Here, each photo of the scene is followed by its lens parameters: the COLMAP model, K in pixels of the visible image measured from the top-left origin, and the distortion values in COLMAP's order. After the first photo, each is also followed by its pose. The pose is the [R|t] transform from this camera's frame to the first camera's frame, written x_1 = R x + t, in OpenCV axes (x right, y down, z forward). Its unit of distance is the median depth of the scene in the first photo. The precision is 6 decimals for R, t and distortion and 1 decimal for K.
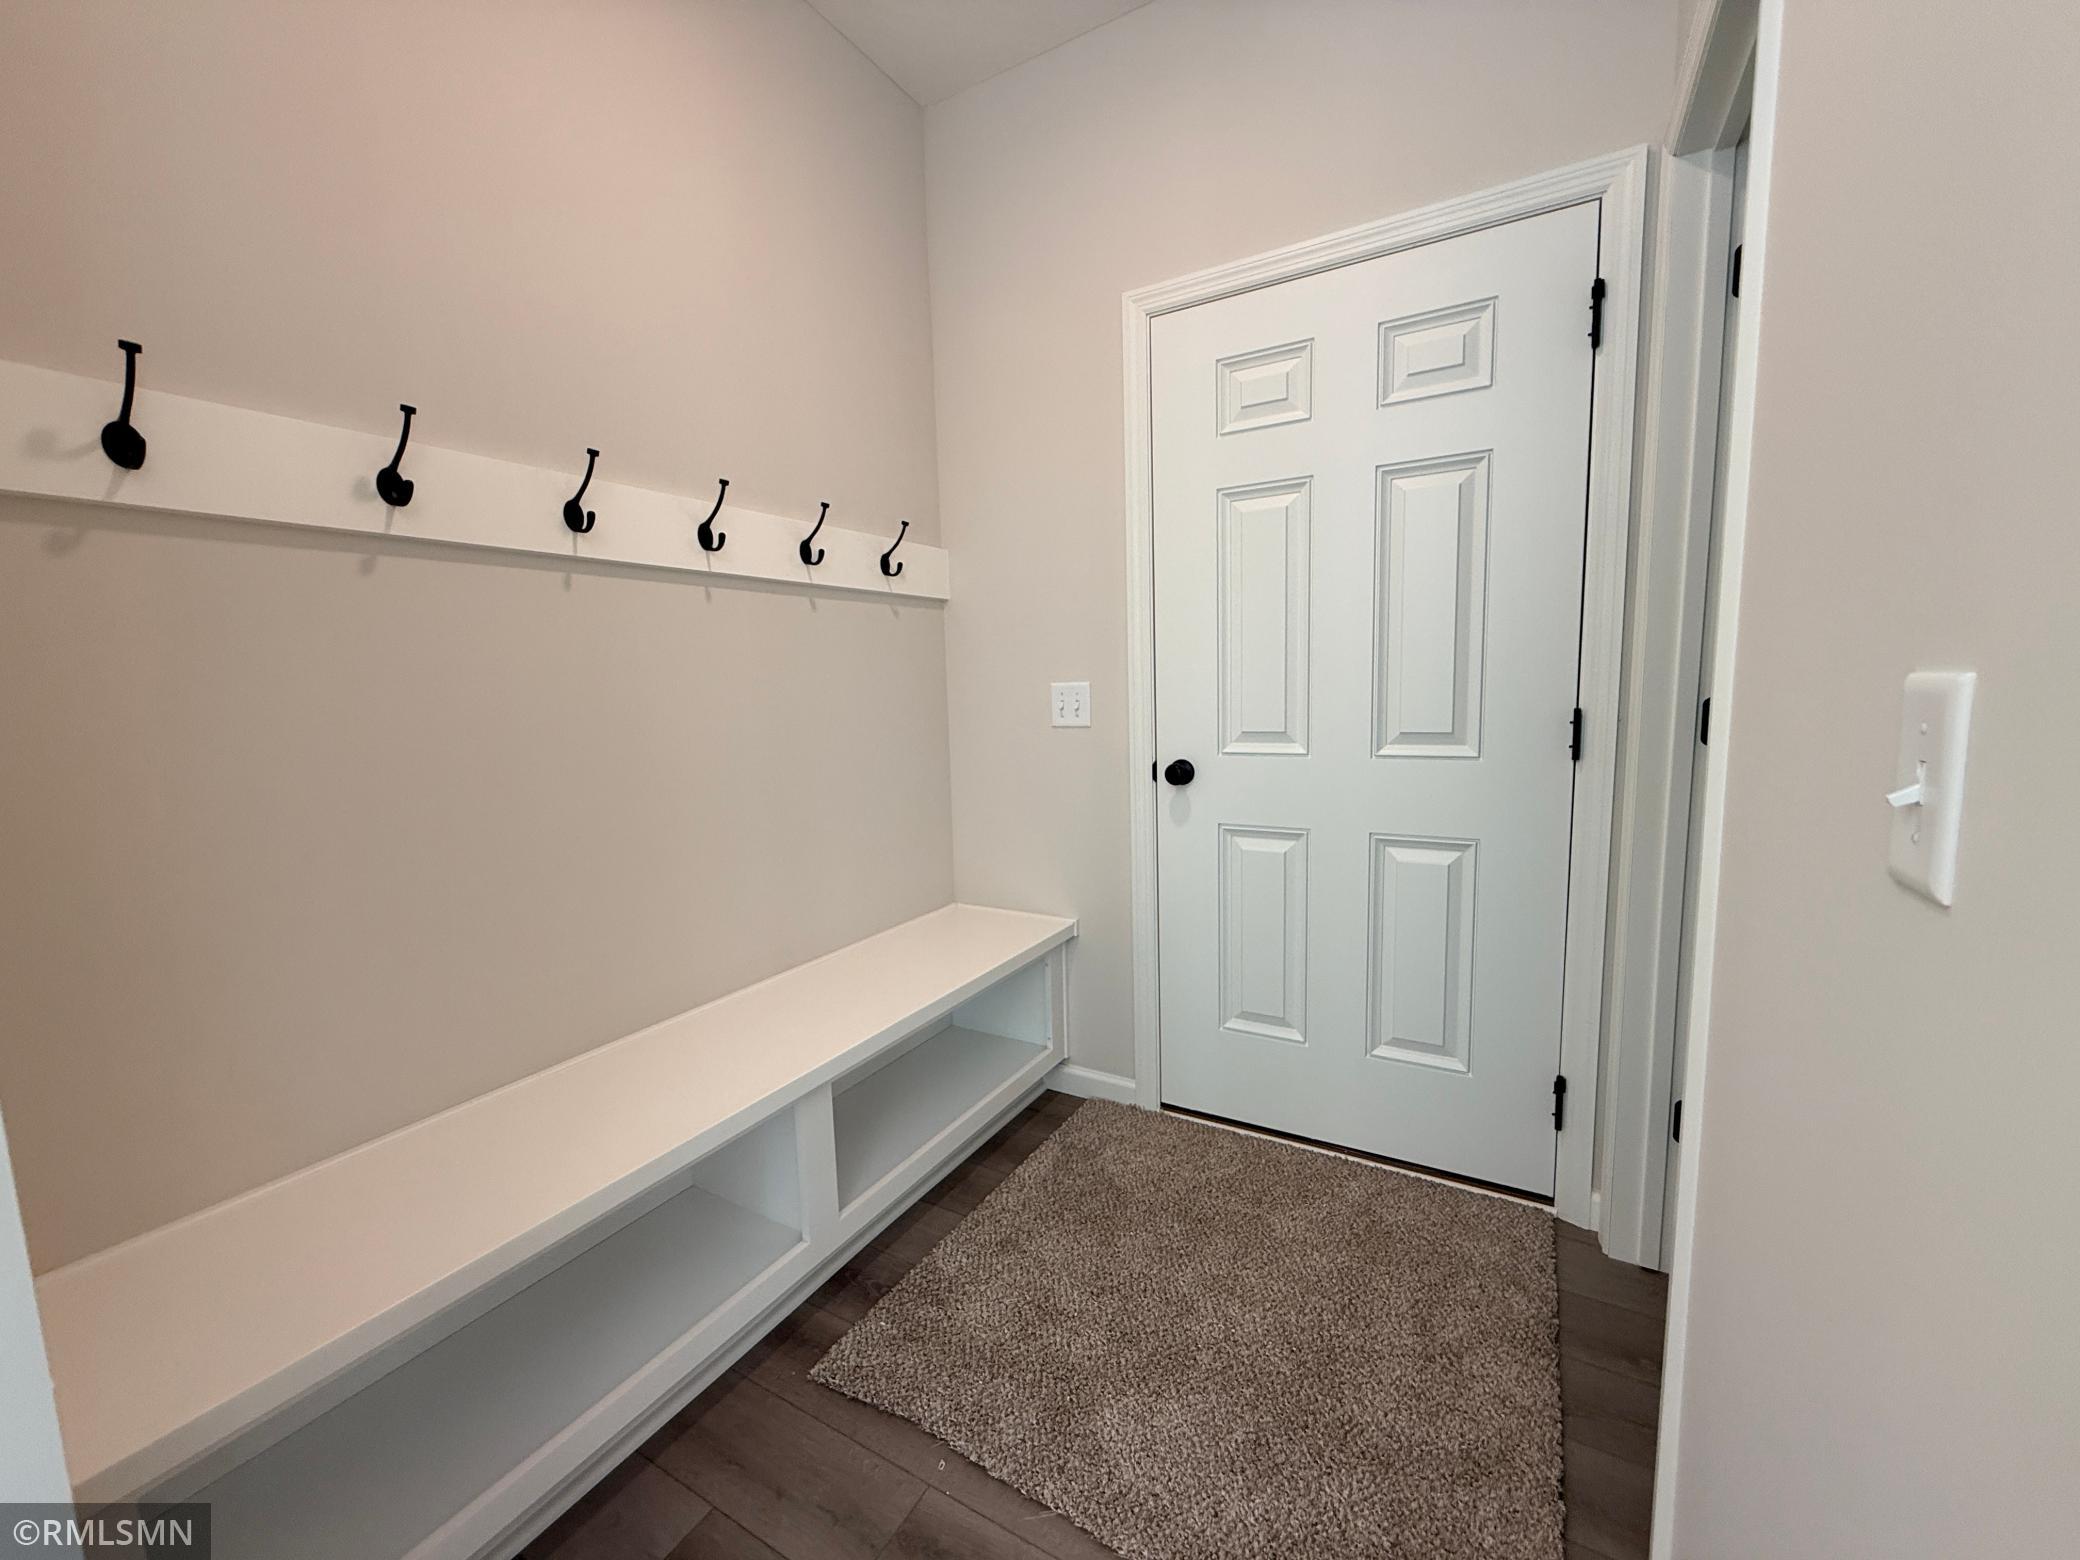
lens RADIAL K [[830.2, 0, 1040.0], [0, 830.2, 780.0], [0, 0, 1]] dist [0.000073, 0.000039]
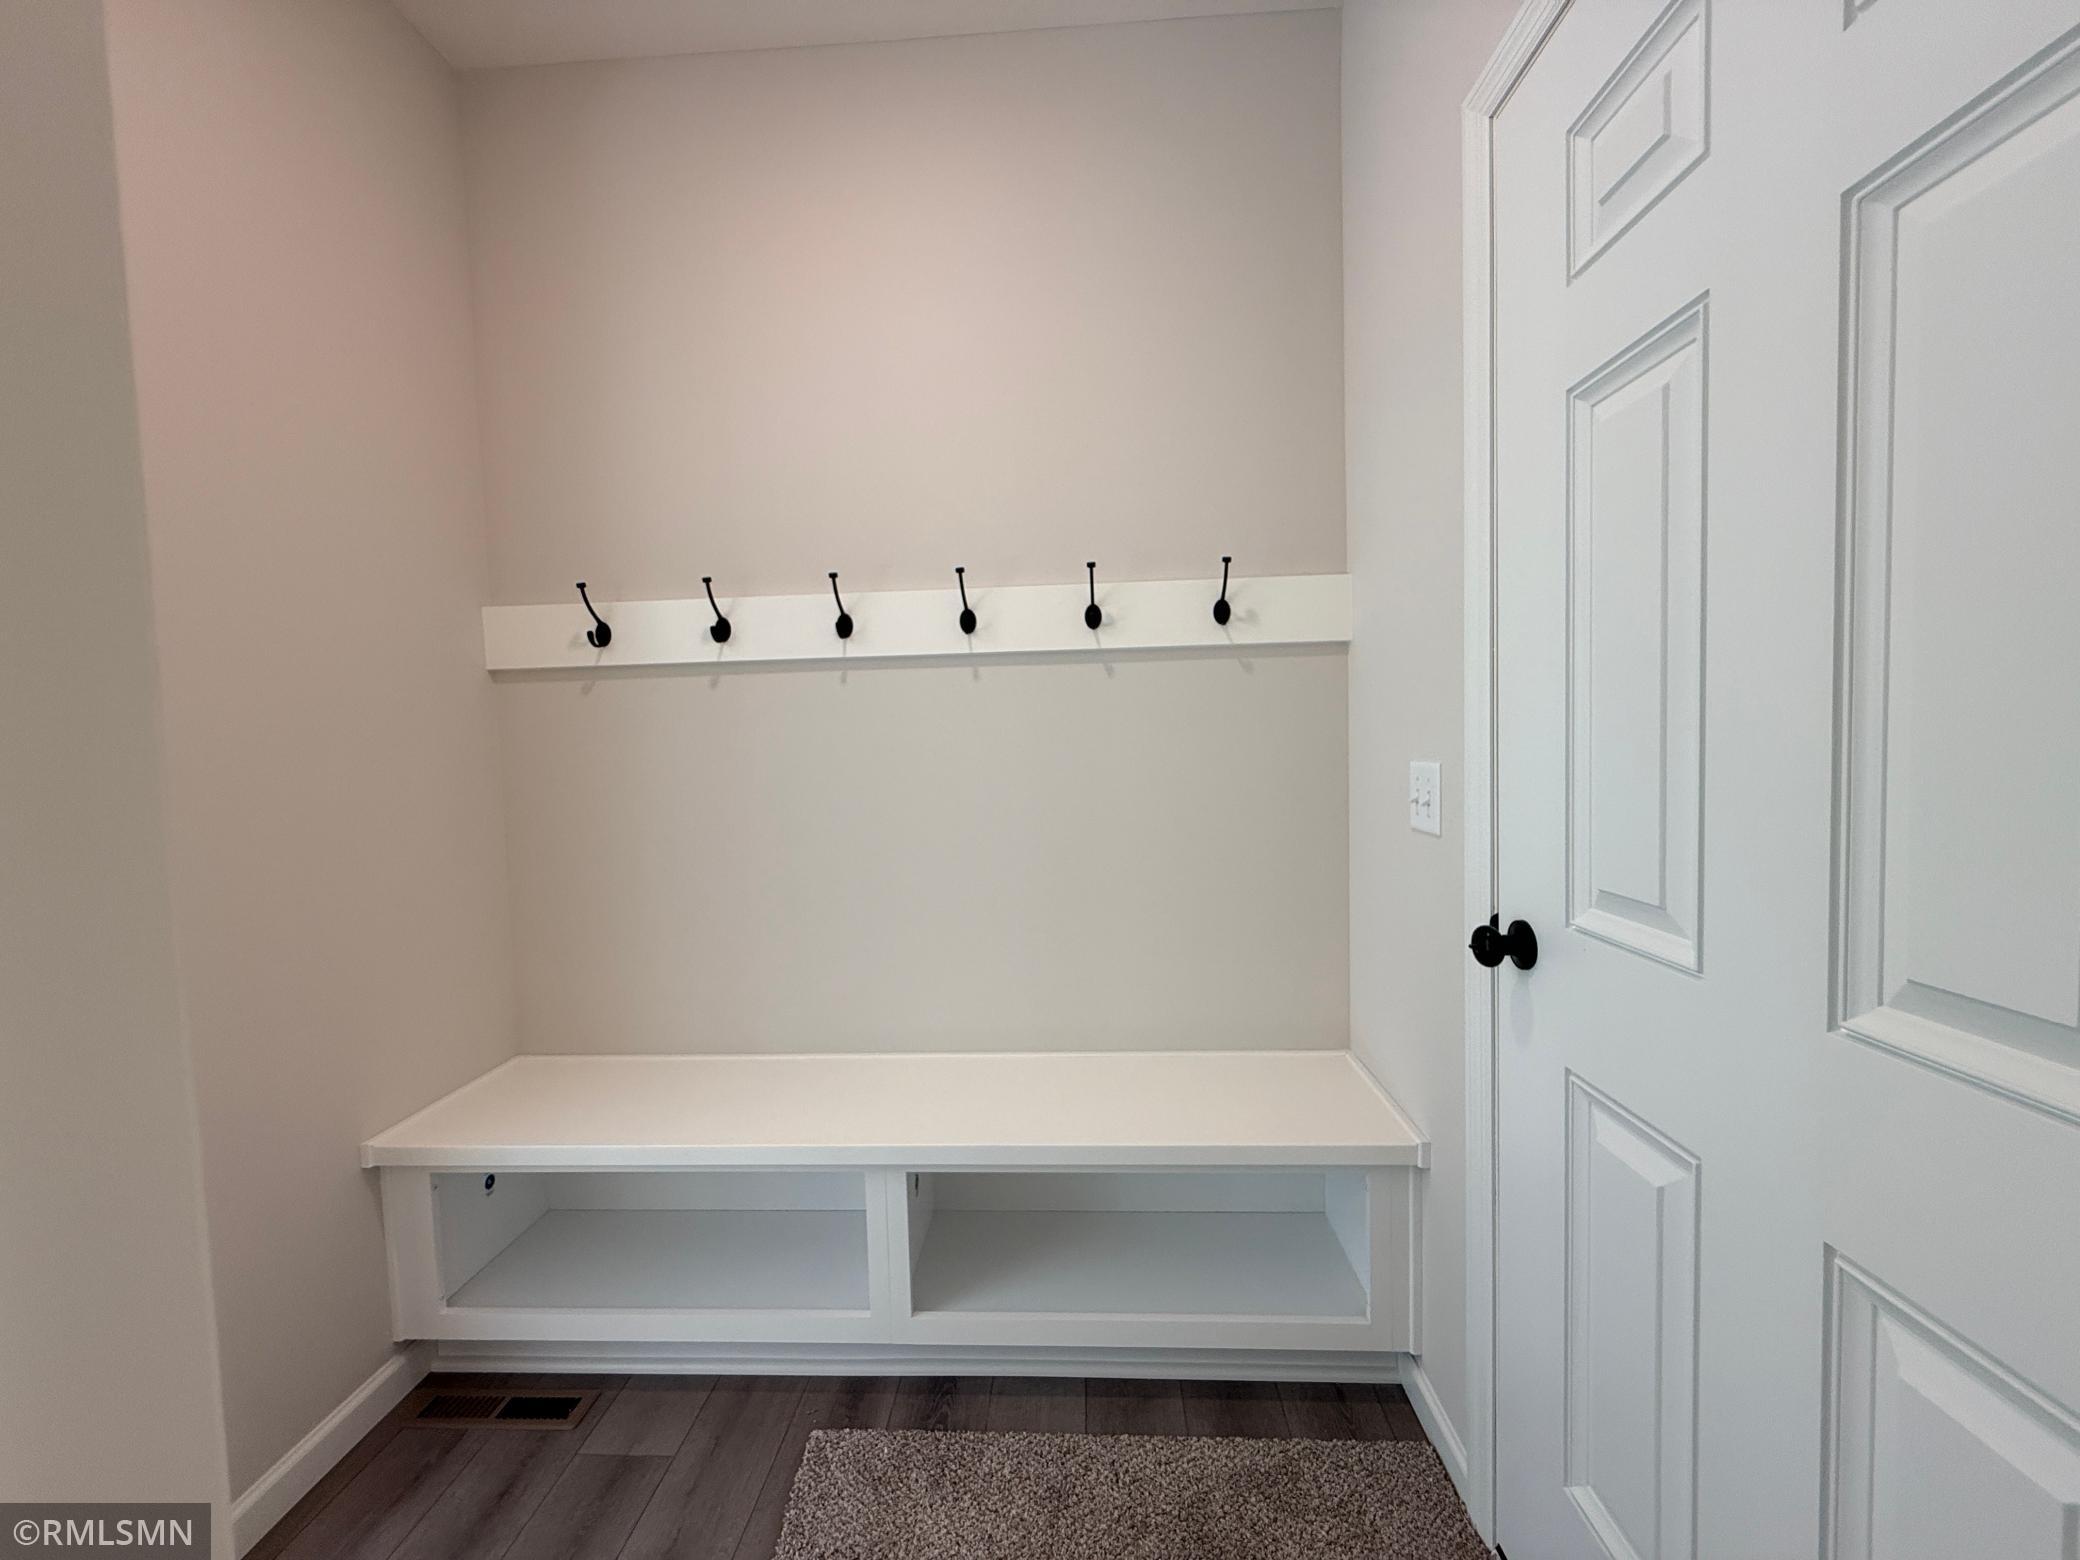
lens RADIAL K [[825.6, 0, 1041.6], [0, 825.6, 781.5], [0, 0, 1]] dist [-0.002695, -0.000110]
pose [[0.469930, 0.063545, -0.880414, 0.516220], [-0.101957, 0.994637, 0.017368, -0.096492], [0.876796, 0.081602, 0.473888, 0.515658]]
